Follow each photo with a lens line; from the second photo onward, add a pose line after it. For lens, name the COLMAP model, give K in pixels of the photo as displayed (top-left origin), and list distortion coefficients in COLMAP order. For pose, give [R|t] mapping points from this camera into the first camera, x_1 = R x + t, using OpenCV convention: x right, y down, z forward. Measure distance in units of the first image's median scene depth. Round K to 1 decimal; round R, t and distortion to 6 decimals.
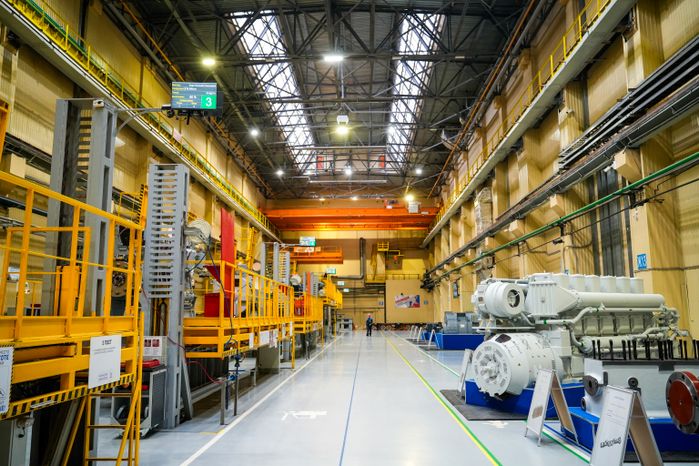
lens RADIAL K [[555.1, 0, 351.8], [0, 555.1, 232.0], [0, 0, 1]] dist [-0.009608, 0.001516]
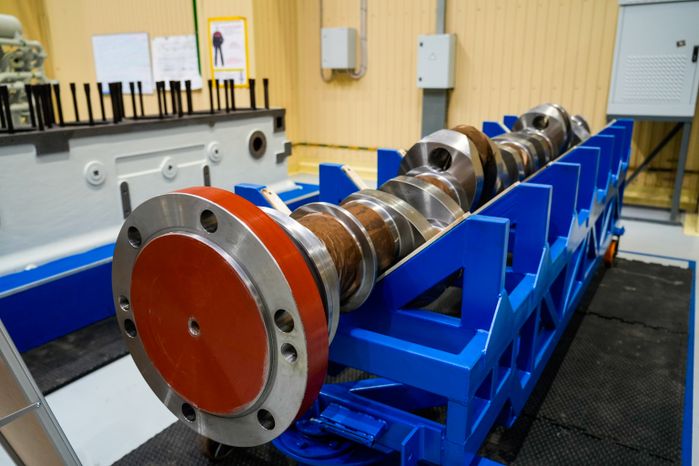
lens RADIAL K [[555.1, 0, 349.5], [0, 555.1, 231.6], [0, 0, 1]] dist [-0.009608, 0.001516]
pose [[0.500808, -0.240878, 0.831366, 0.193469], [-0.123671, 0.930729, 0.344165, 0.080516], [-0.856678, -0.275177, 0.436326, 0.375757]]
